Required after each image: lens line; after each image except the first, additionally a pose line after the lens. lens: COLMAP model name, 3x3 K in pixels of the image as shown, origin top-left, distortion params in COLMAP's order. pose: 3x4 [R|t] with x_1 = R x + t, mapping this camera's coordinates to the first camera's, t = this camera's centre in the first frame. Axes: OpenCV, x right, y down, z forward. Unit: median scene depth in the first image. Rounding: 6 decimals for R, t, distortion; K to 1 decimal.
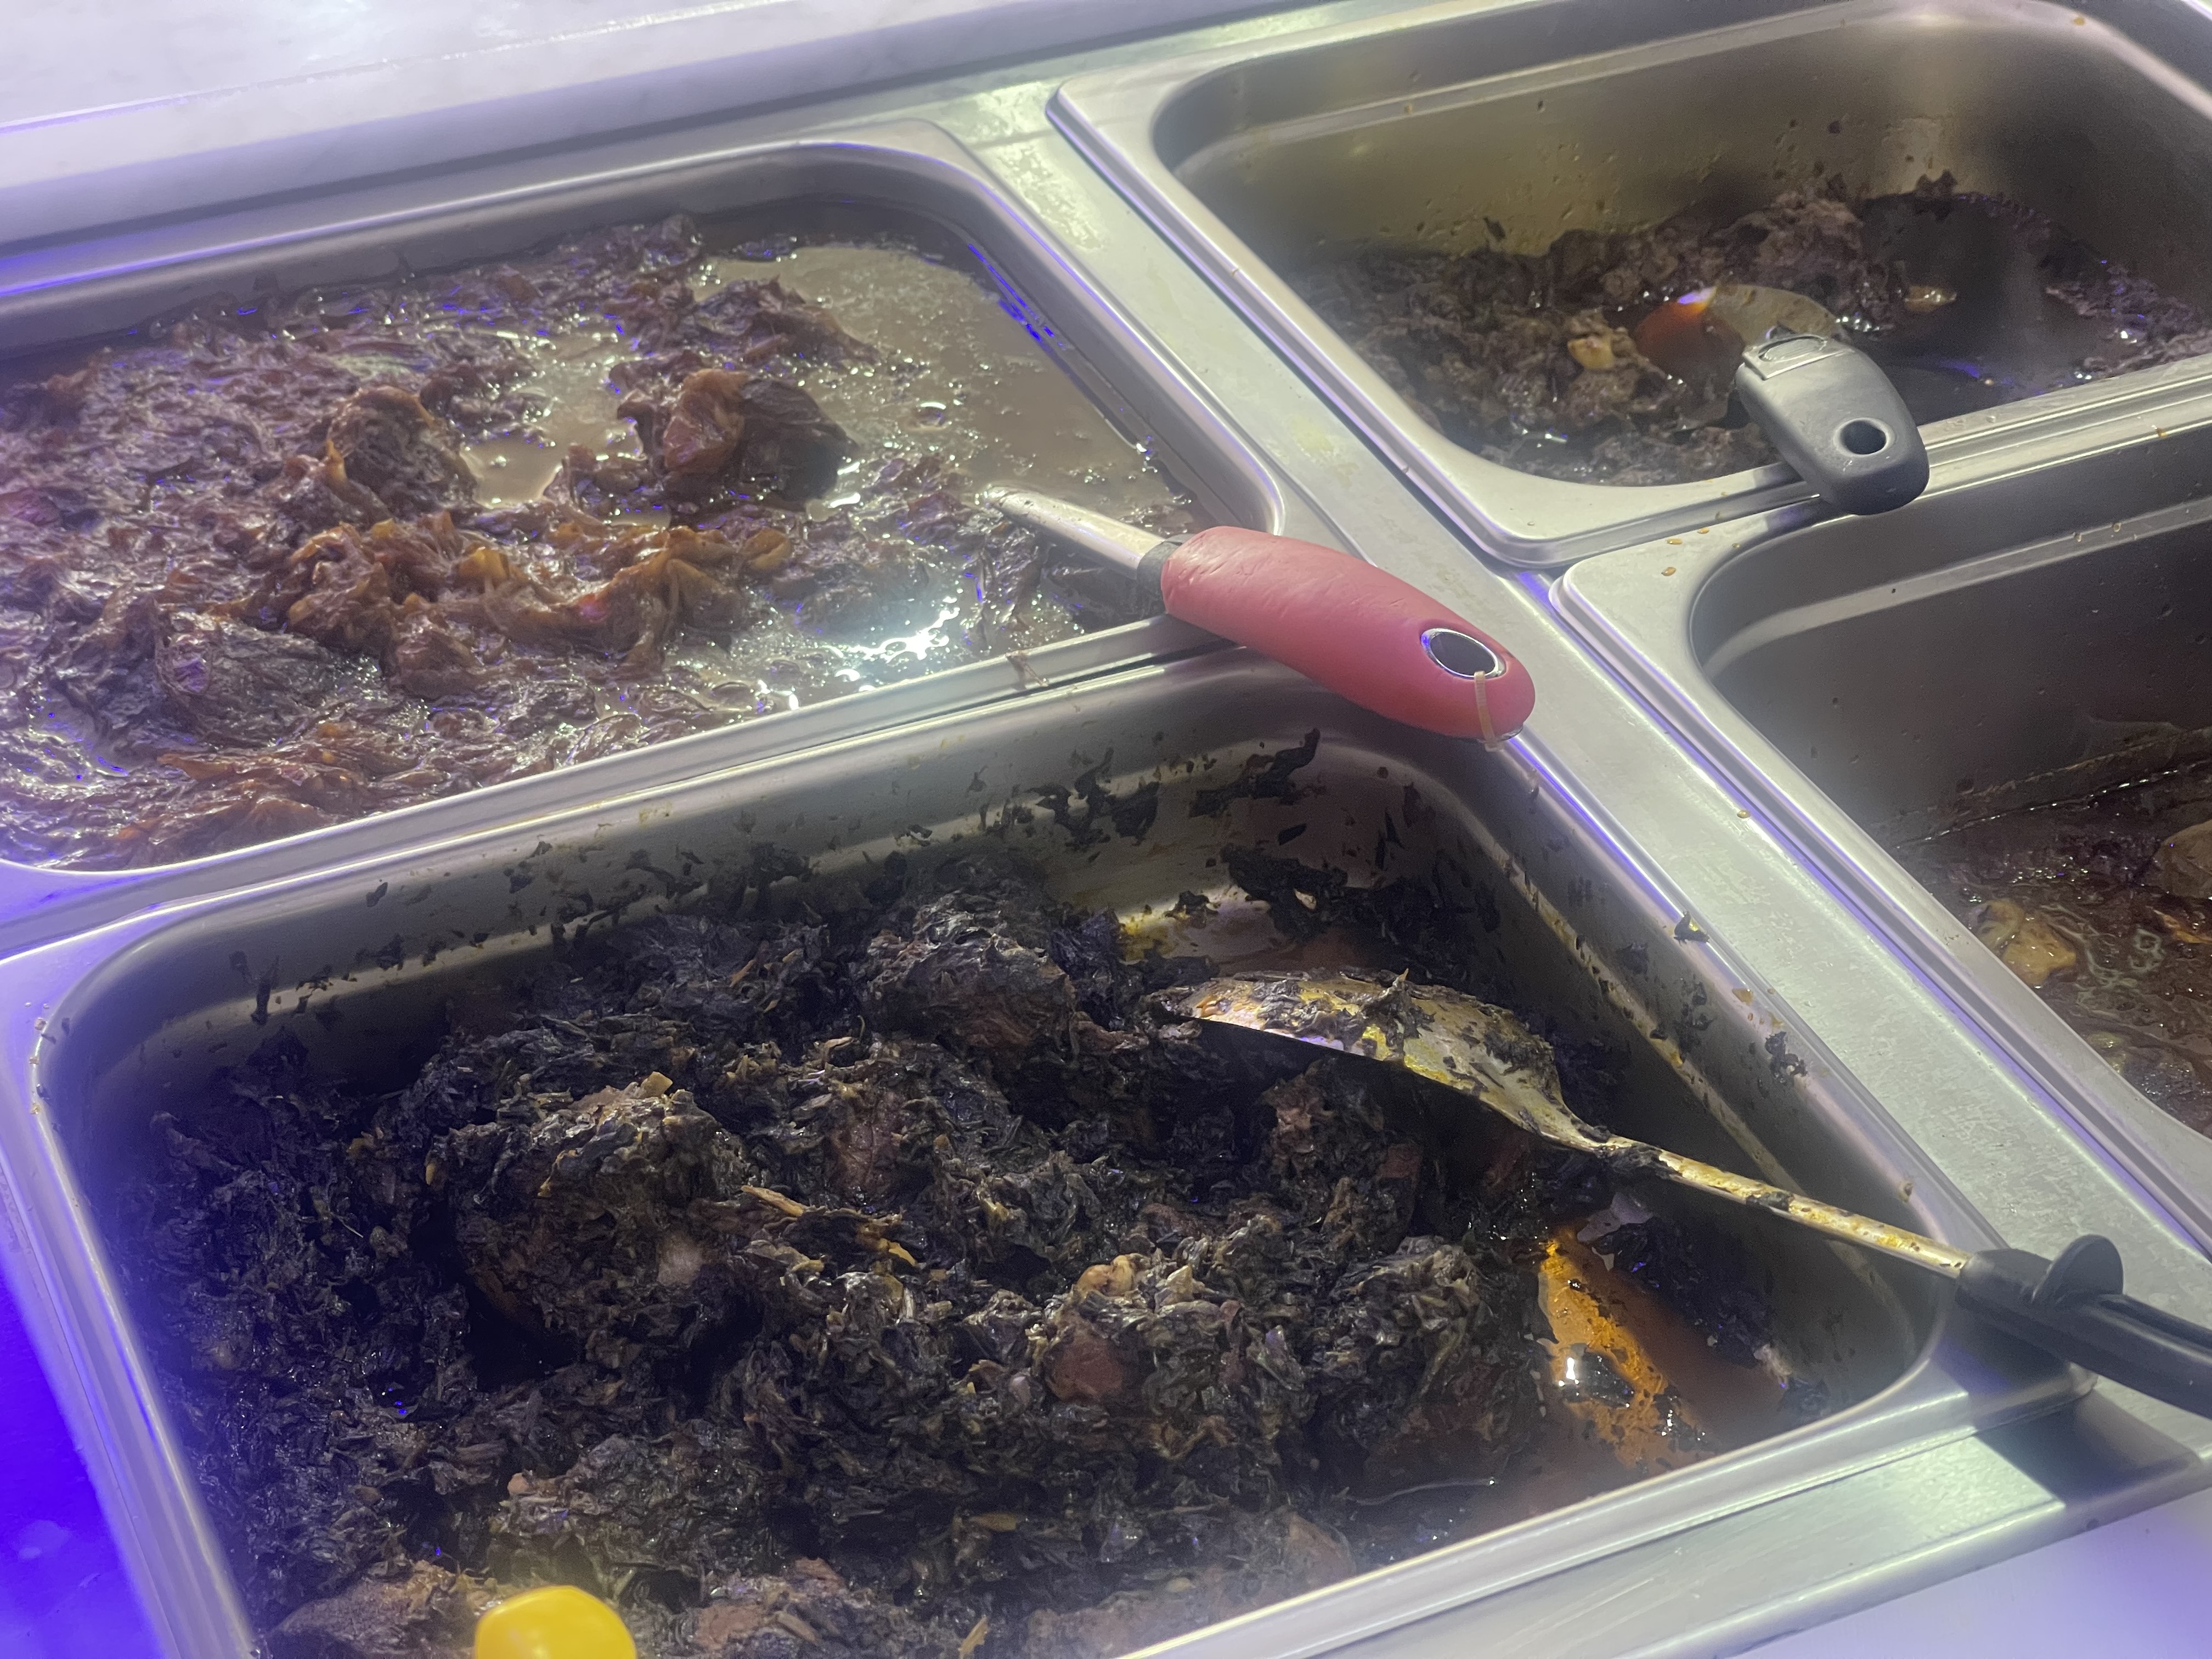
lens RADIAL K [[4135.4, 0, 1106.0], [0, 4135.4, 829.5], [0, 0, 1]] dist [0.088278, 0.430190]
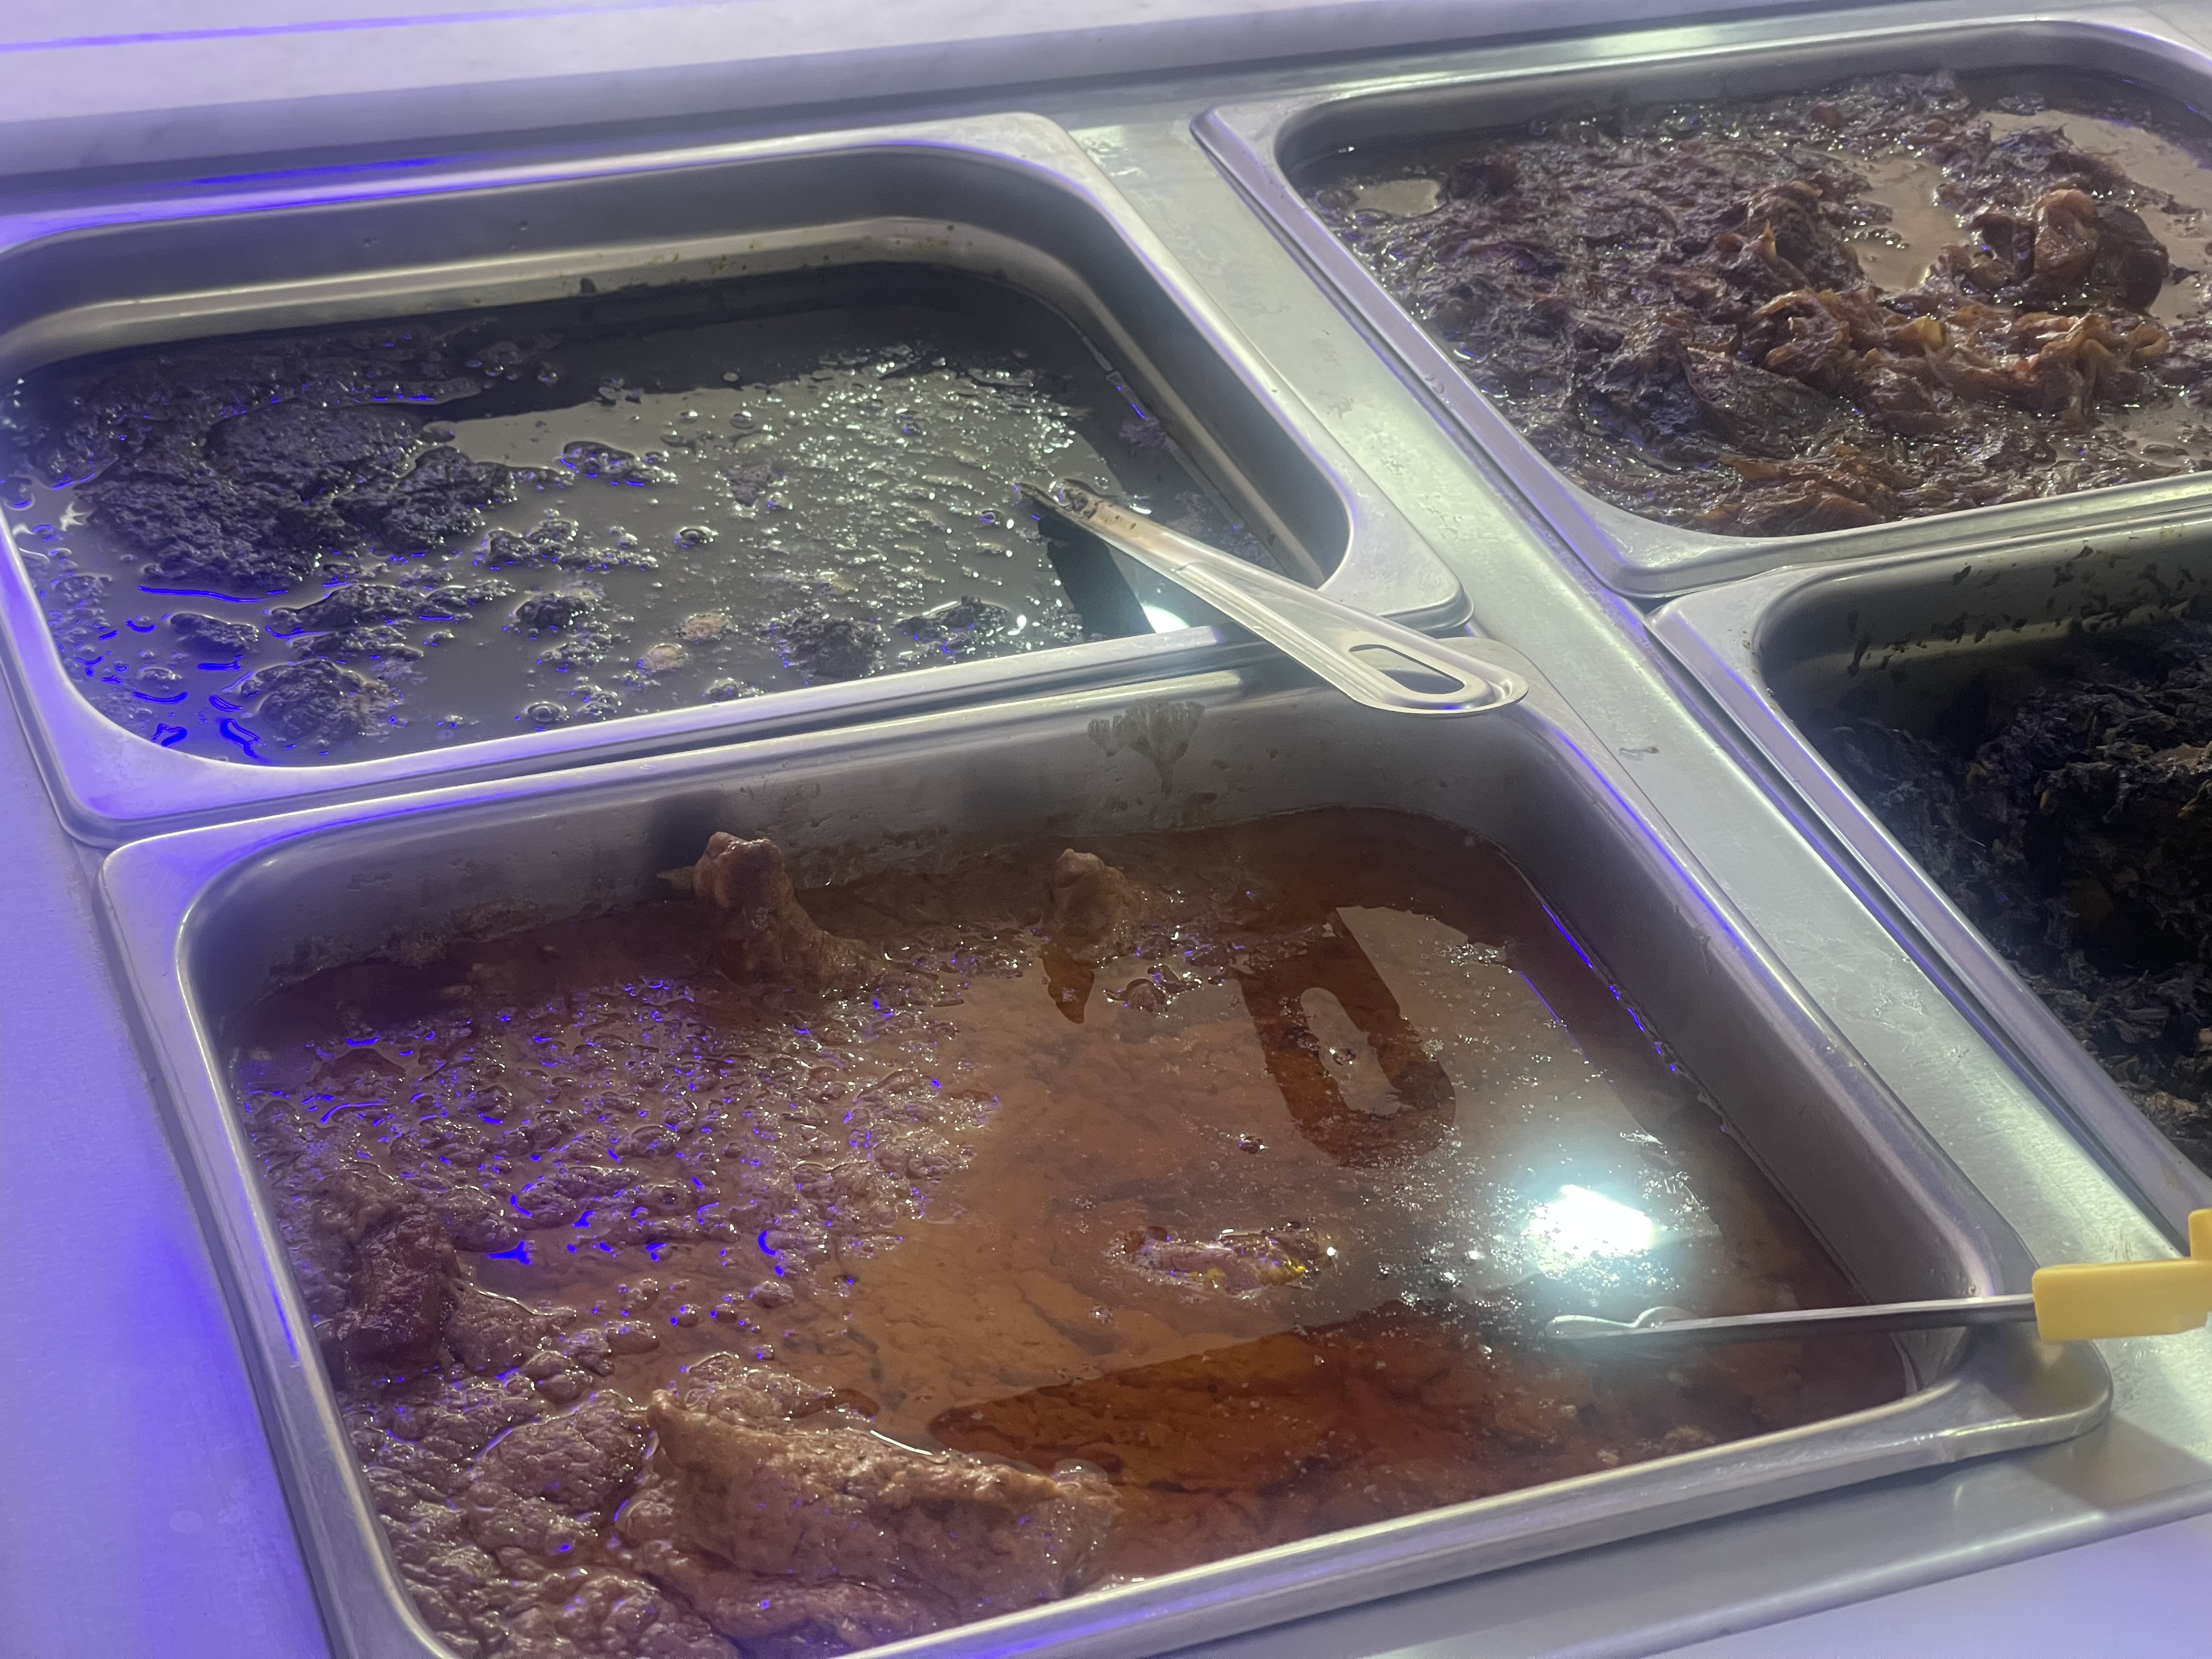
lens RADIAL K [[4108.4, 0, 1106.0], [0, 4108.4, 829.5], [0, 0, 1]] dist [0.200667, -0.175238]
pose [[0.995898, 0.088464, 0.019006, -0.396554], [-0.088197, 0.995998, -0.014480, 0.115726], [-0.020211, 0.012744, 0.999715, -0.170775]]
